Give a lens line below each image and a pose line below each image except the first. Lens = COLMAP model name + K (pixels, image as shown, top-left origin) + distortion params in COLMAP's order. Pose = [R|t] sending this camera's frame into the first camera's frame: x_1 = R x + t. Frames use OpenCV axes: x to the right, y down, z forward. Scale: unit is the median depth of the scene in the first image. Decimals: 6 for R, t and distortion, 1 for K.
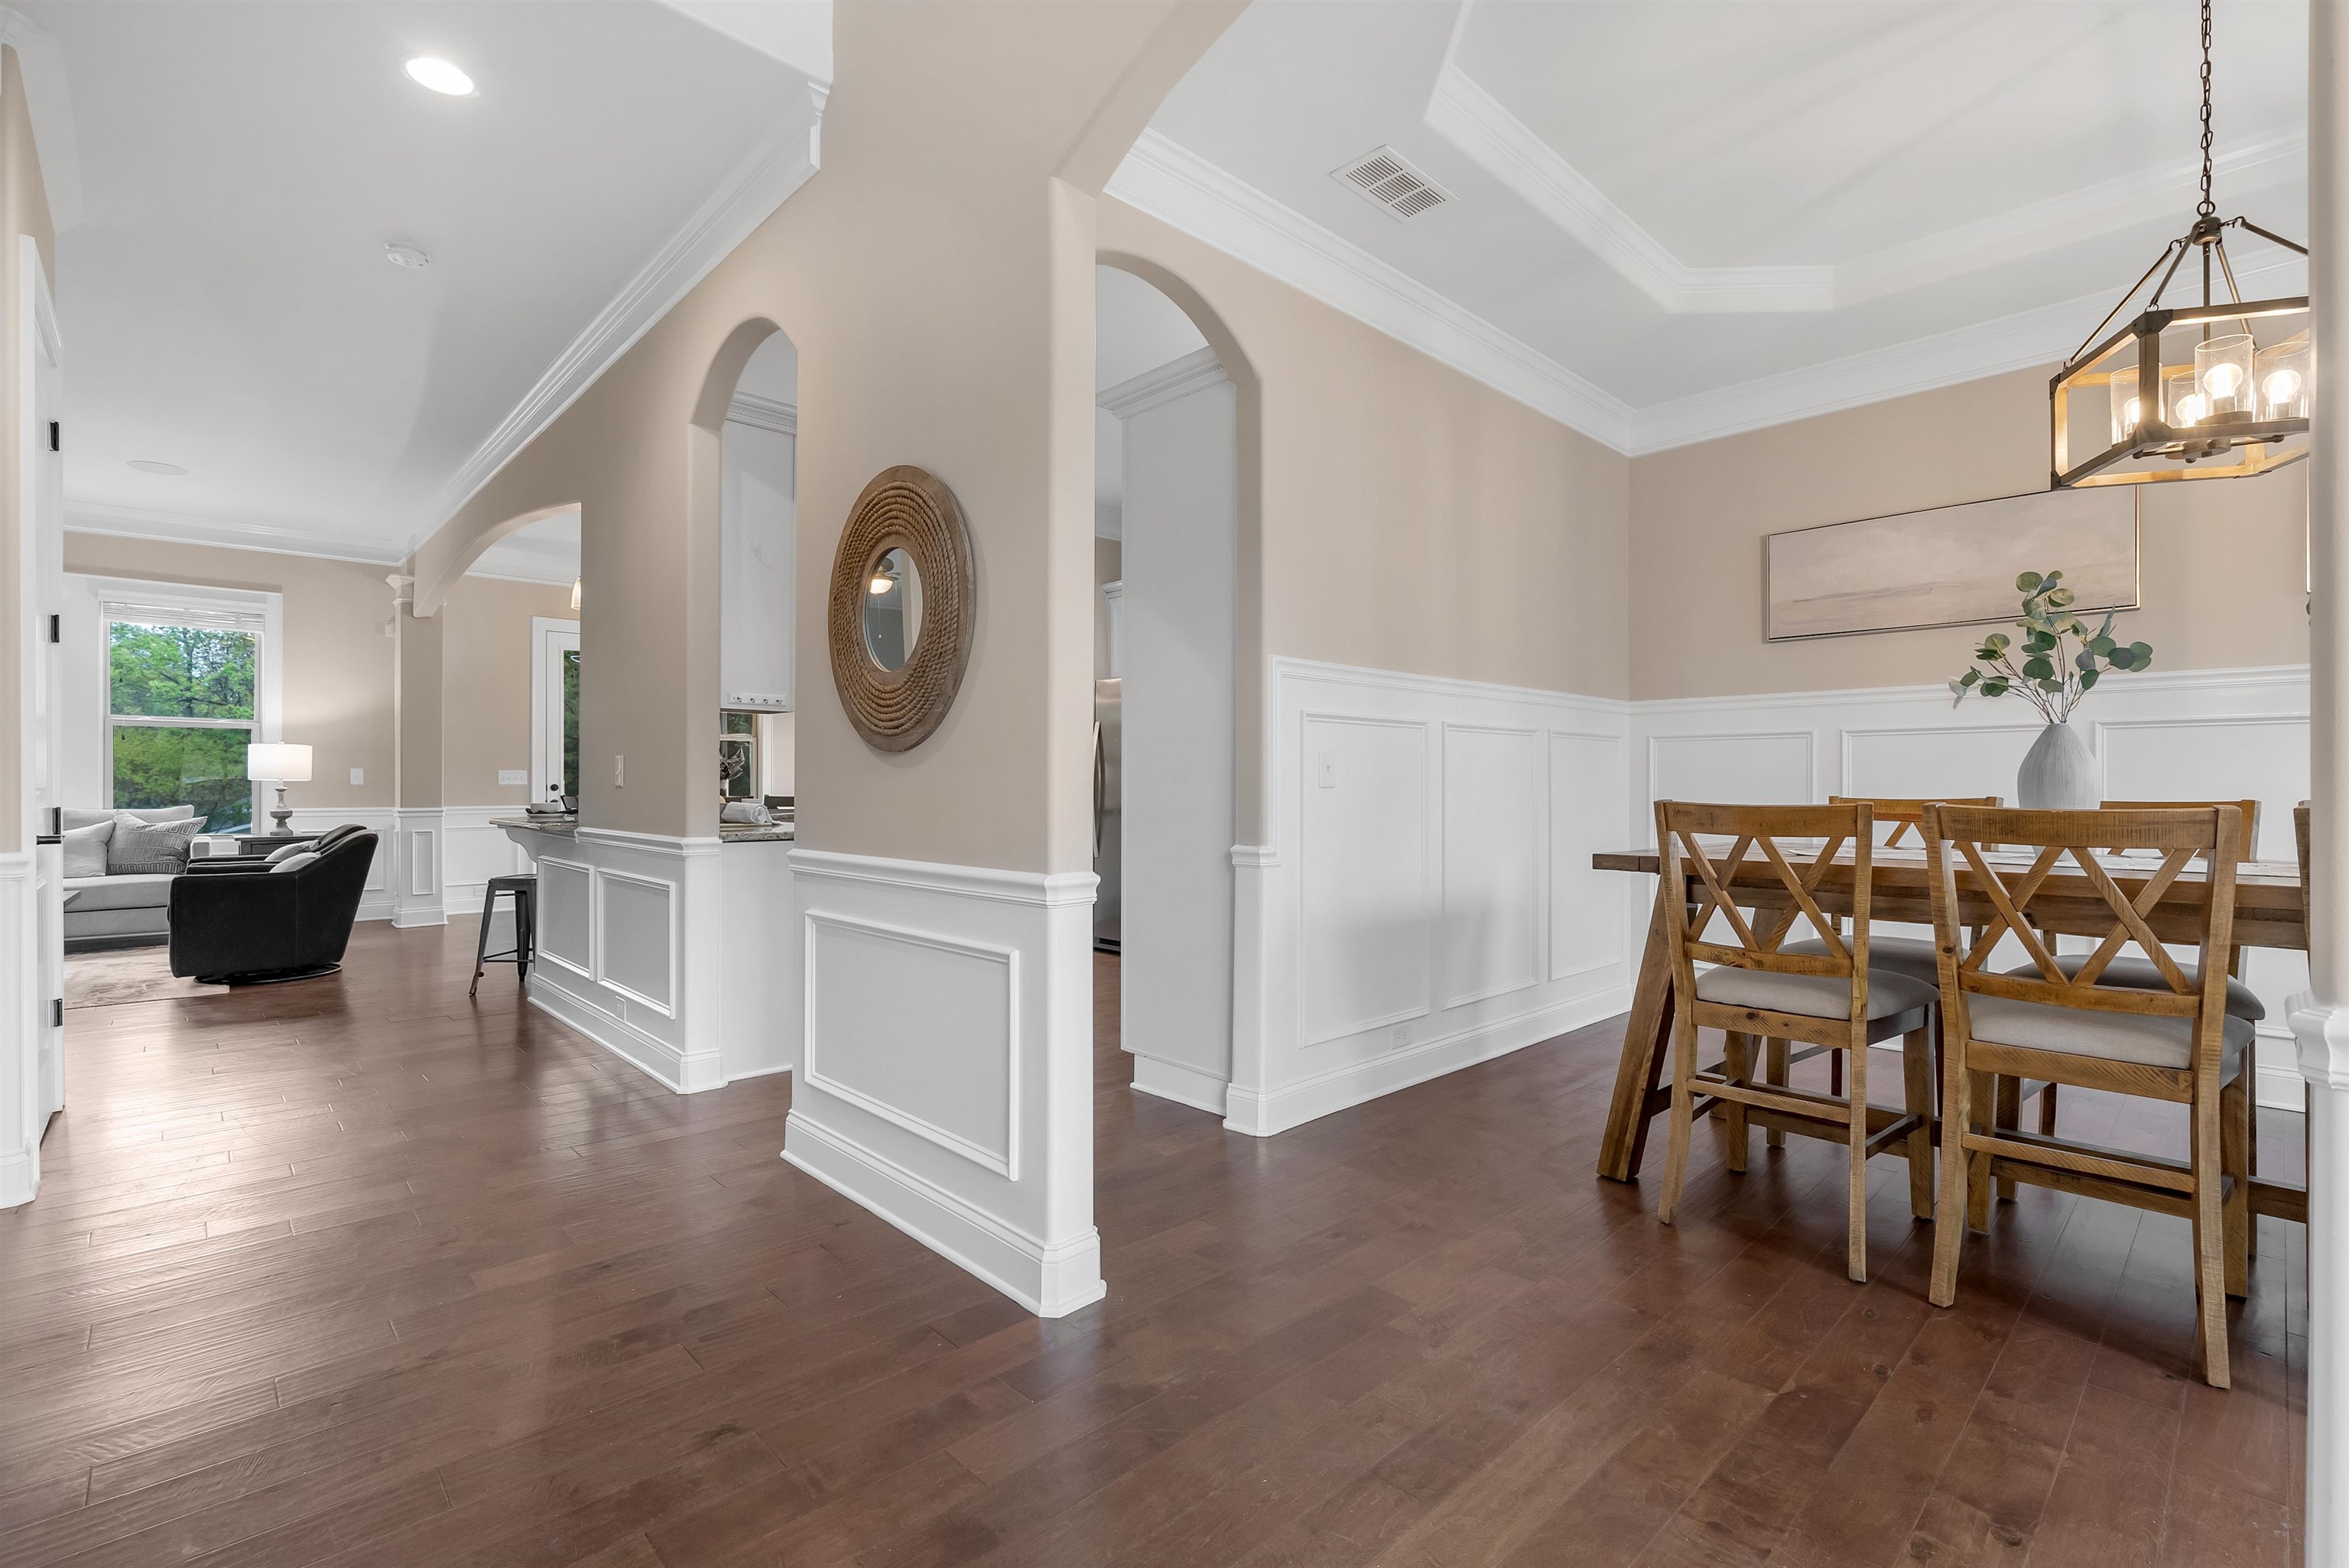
lens RADIAL K [[1058.3, 0, 1189.9], [0, 1058.3, 784.0], [0, 0, 1]] dist [-0.014910, 0.004940]
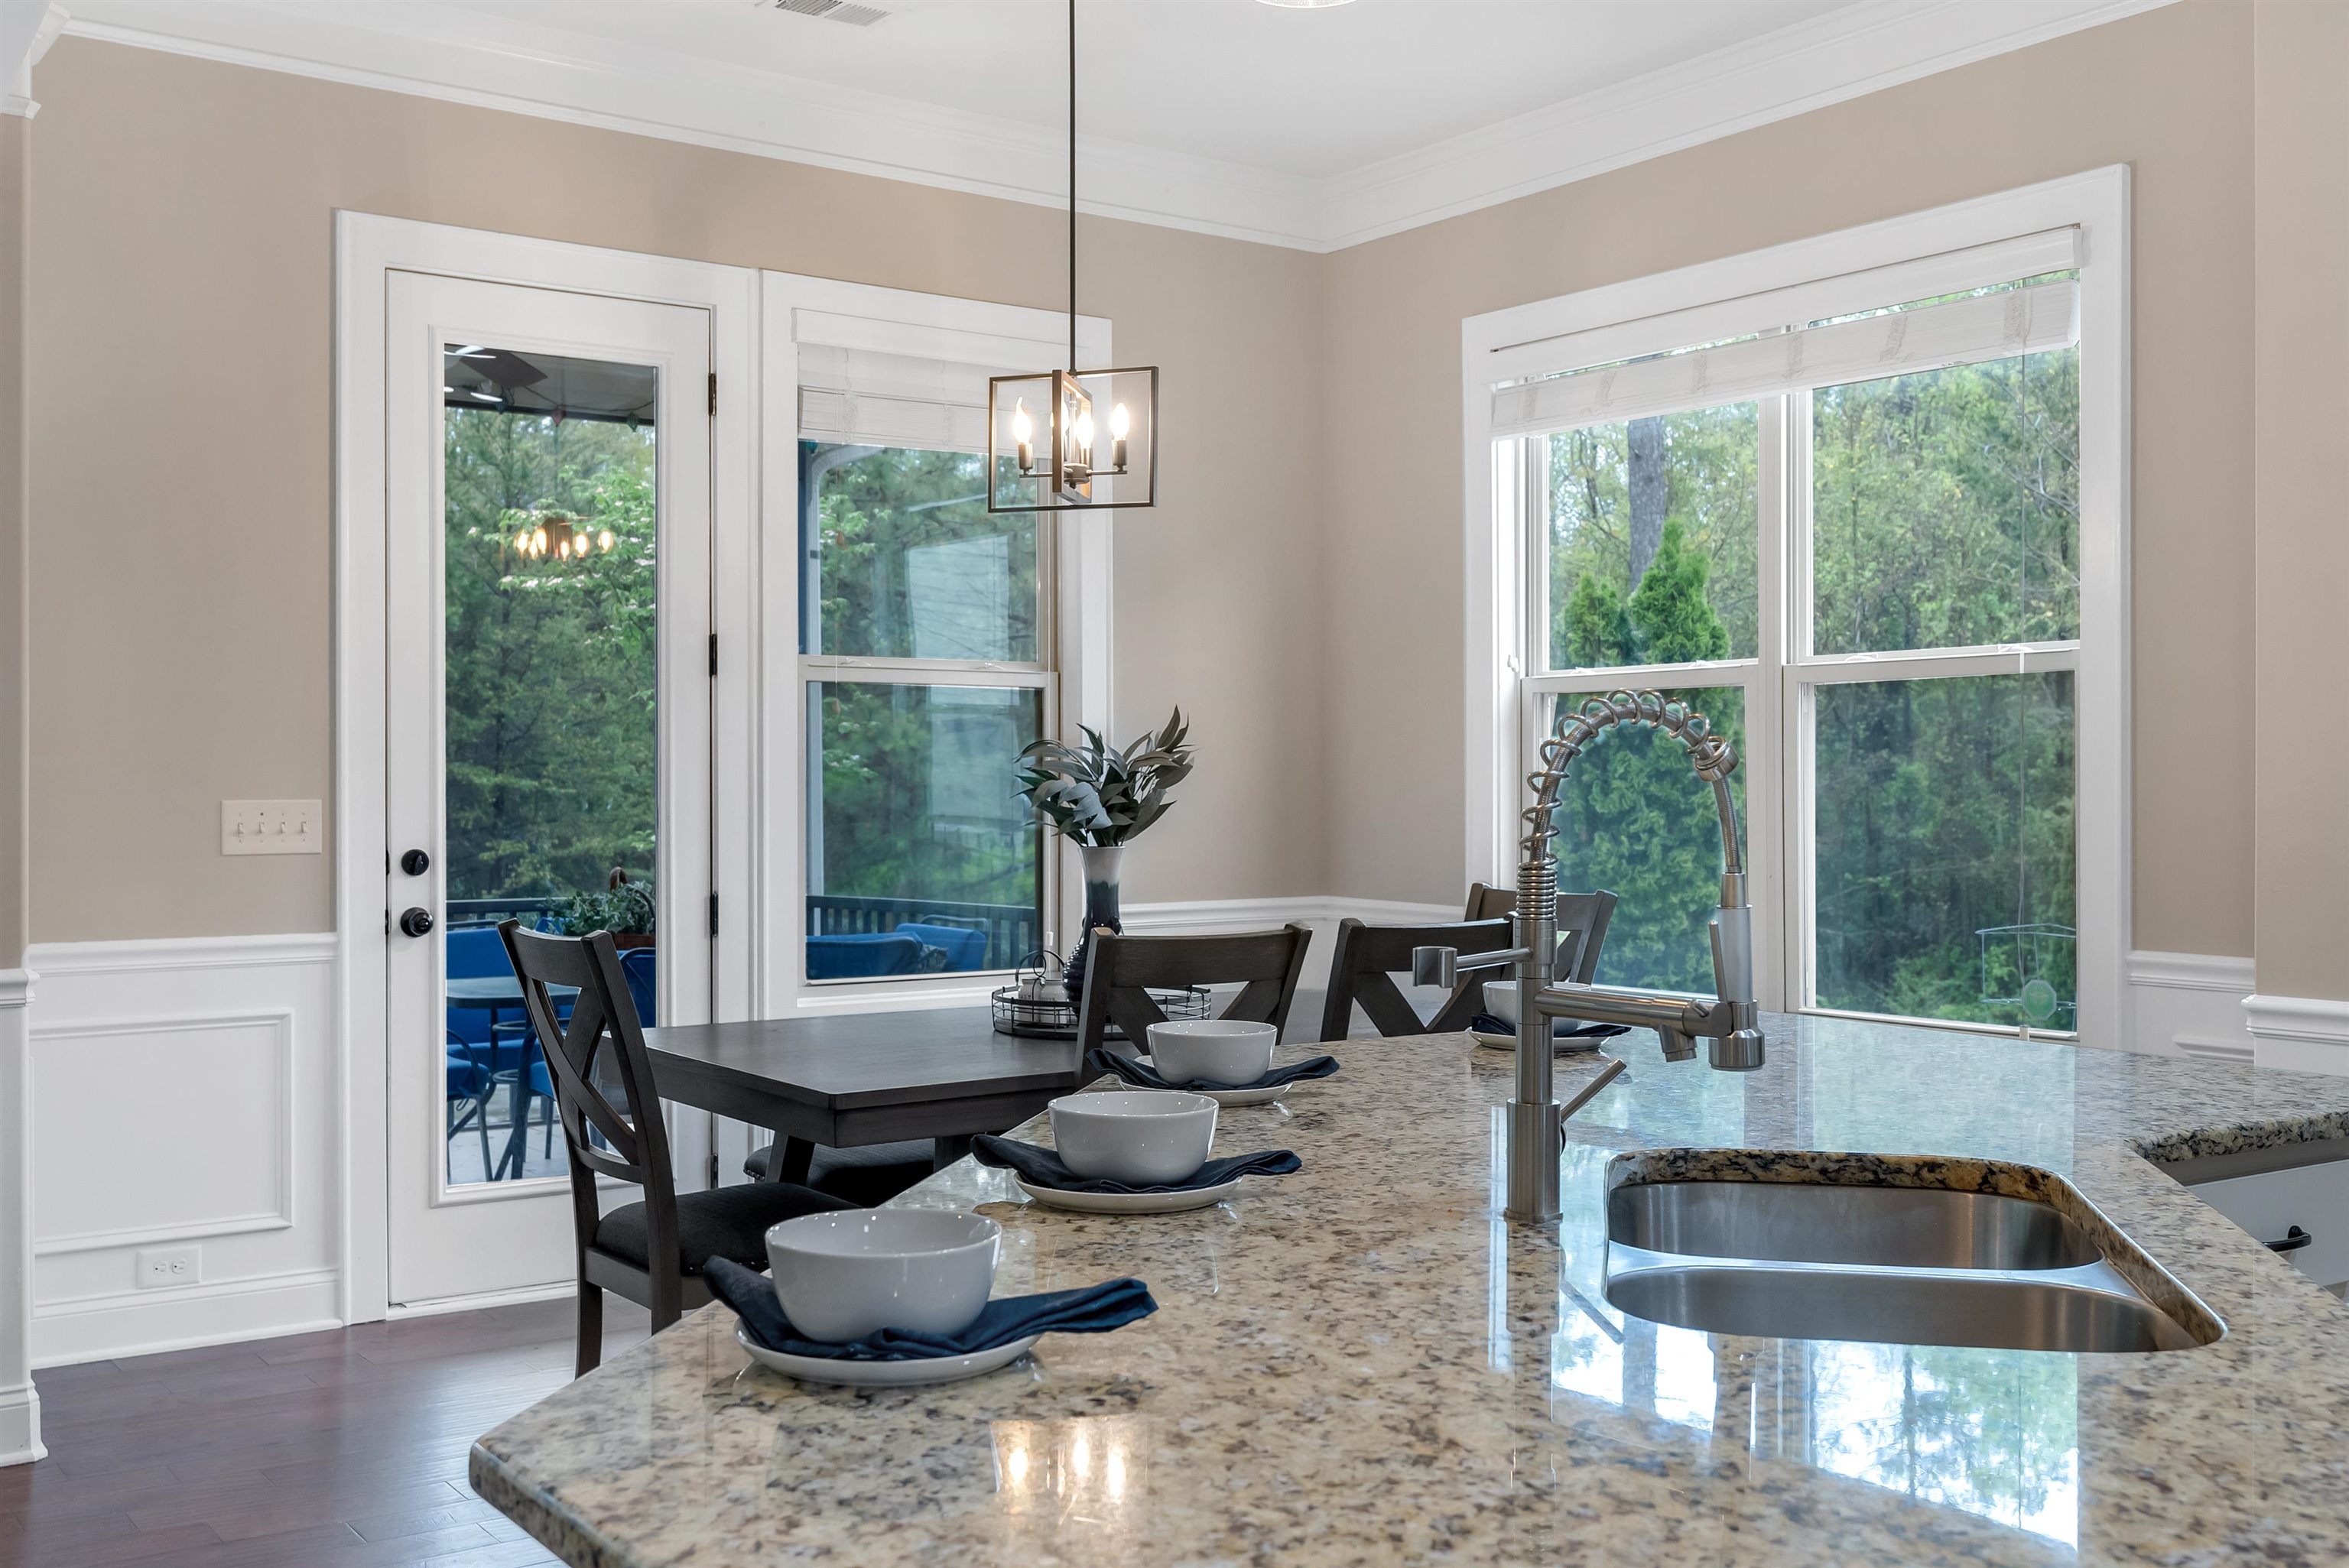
lens RADIAL K [[2349.1, 0, 1182.9], [0, 2349.1, 773.1], [0, 0, 1]] dist [0.004561, 0.000000]
pose [[0.987833, -0.004002, -0.155468, -0.517525], [0.003323, 0.999984, -0.004623, -0.025117], [0.155484, 0.004050, 0.987830, 0.720932]]
